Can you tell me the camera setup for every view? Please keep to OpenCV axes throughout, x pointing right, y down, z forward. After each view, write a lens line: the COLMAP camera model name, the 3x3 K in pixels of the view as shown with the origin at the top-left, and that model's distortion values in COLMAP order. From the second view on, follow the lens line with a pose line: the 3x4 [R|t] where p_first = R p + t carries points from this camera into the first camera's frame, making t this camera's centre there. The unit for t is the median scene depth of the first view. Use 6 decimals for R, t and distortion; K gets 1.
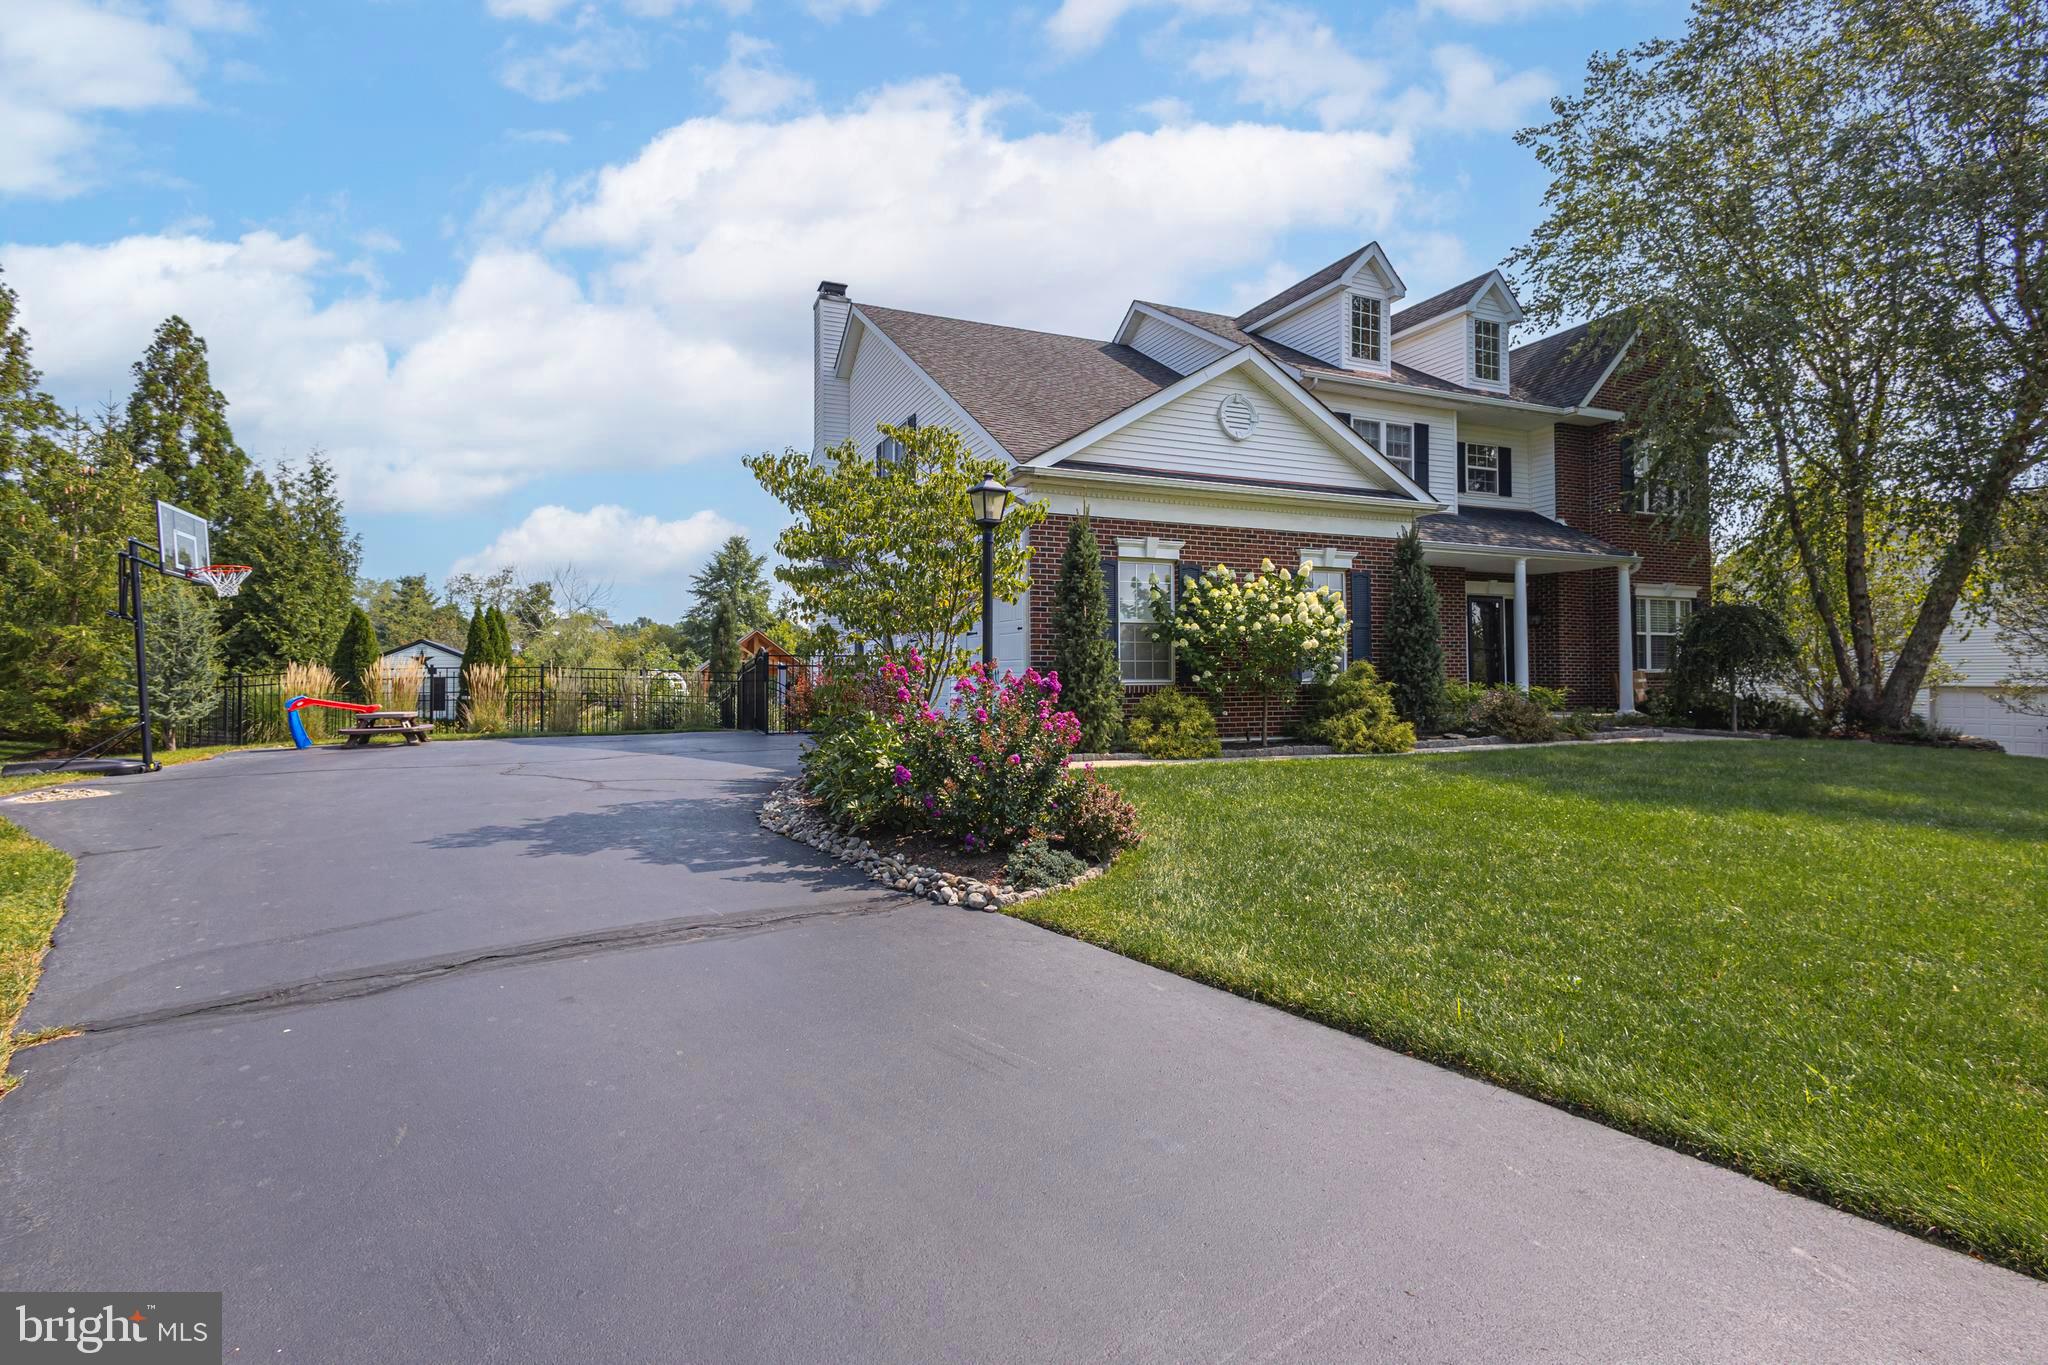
lens RADIAL K [[955.1, 0, 1021.1], [0, 955.1, 677.5], [0, 0, 1]] dist [0.013866, -0.001030]
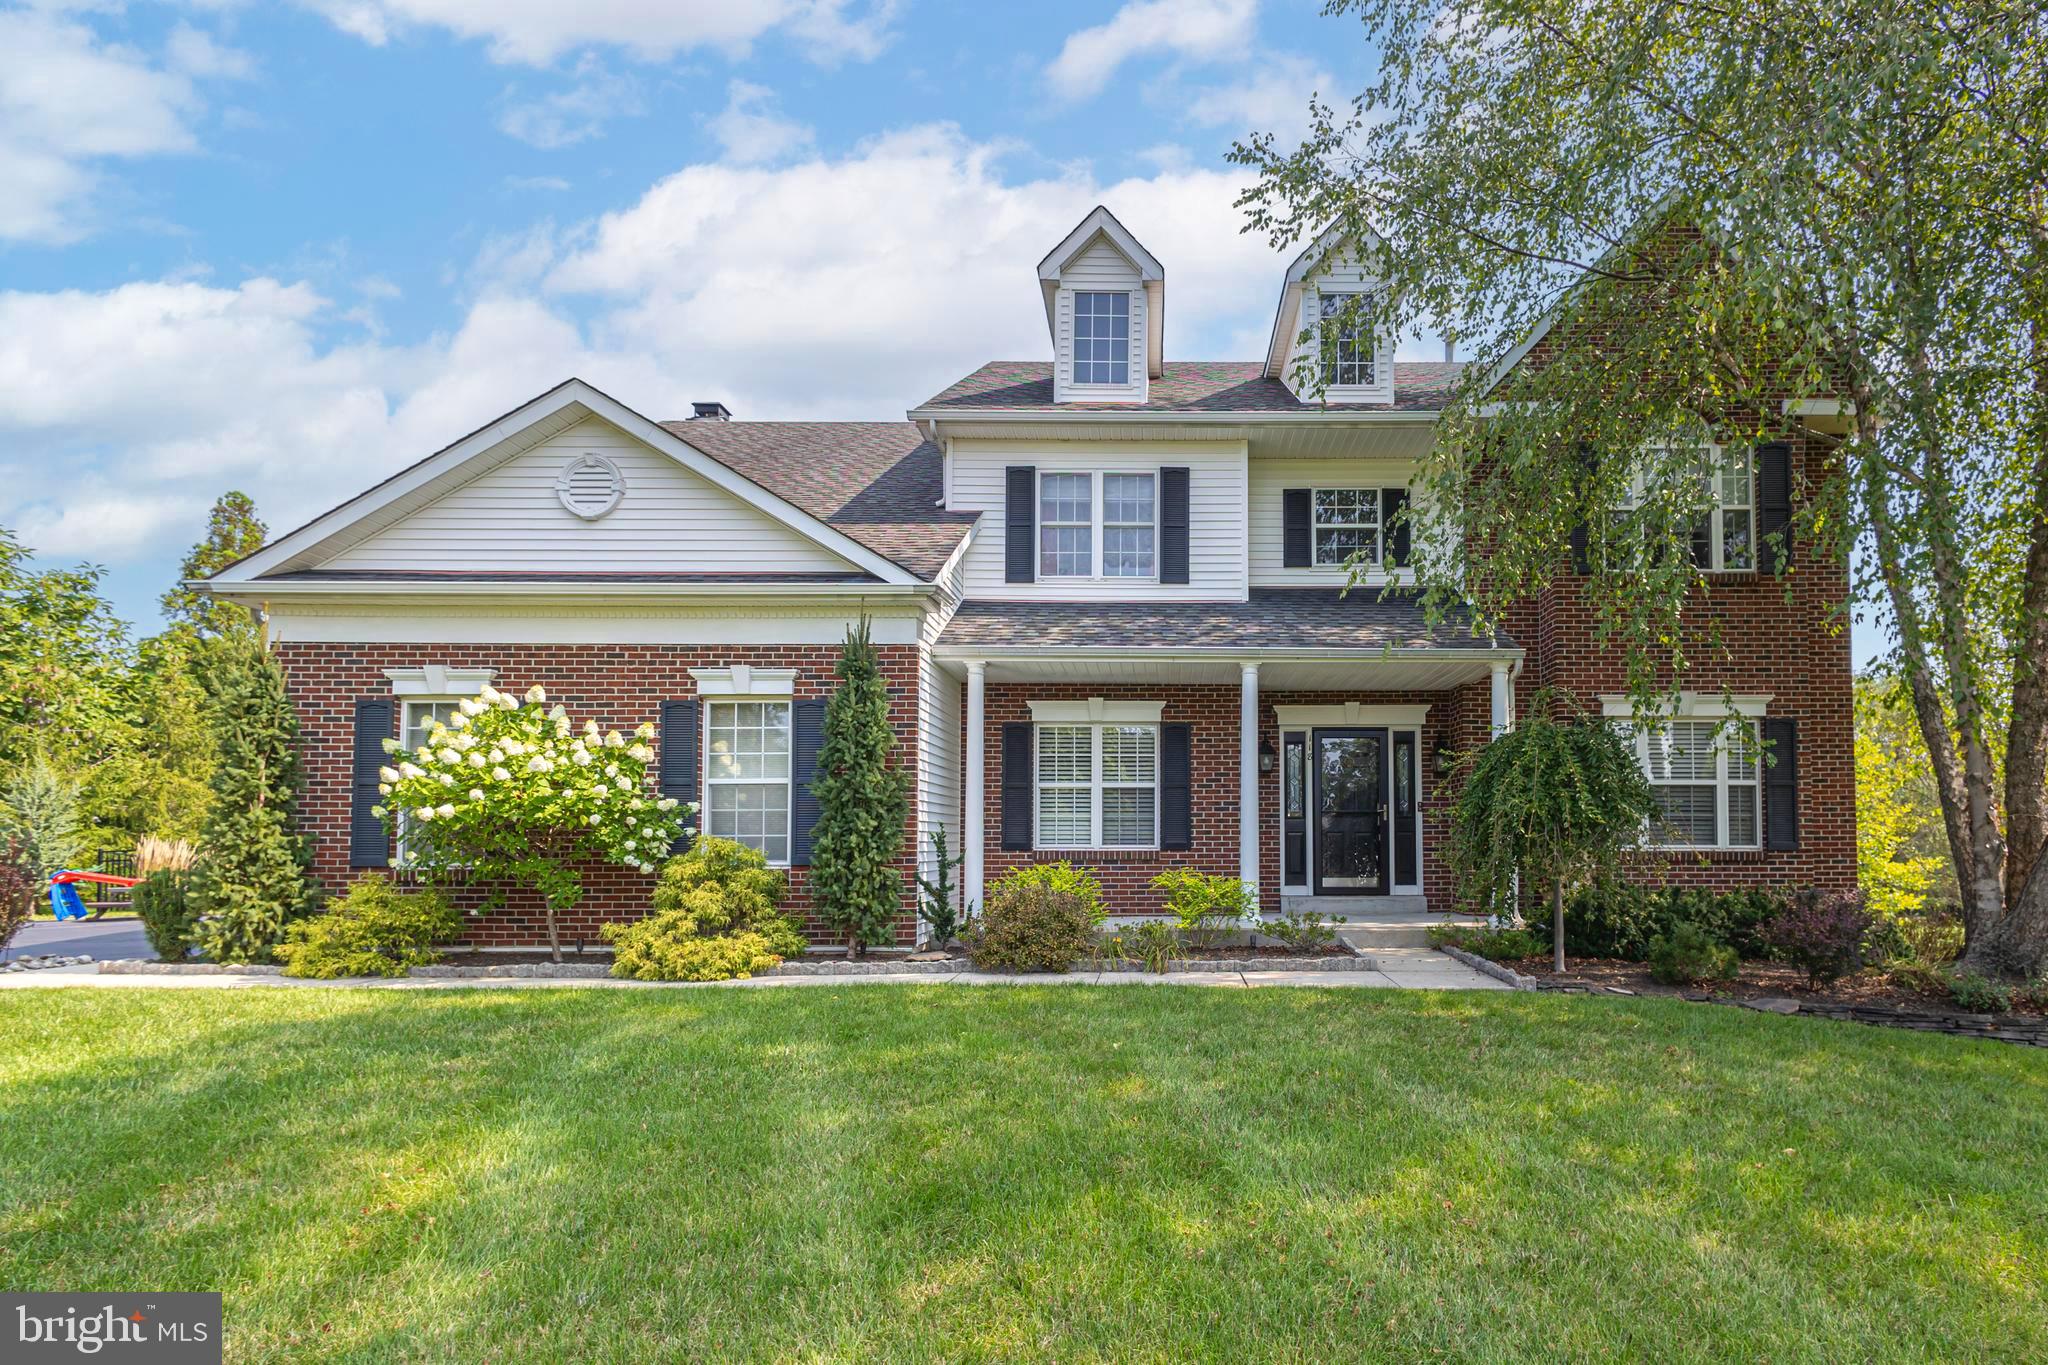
lens RADIAL K [[1084.7, 0, 917.8], [0, 1084.7, 826.2], [0, 0, 1]] dist [-0.000181, 0.000109]
pose [[0.924413, -0.006376, -0.381339, 0.578753], [-0.001925, 0.999769, -0.021385, -0.006146], [0.381387, 0.020503, 0.924188, 0.282052]]
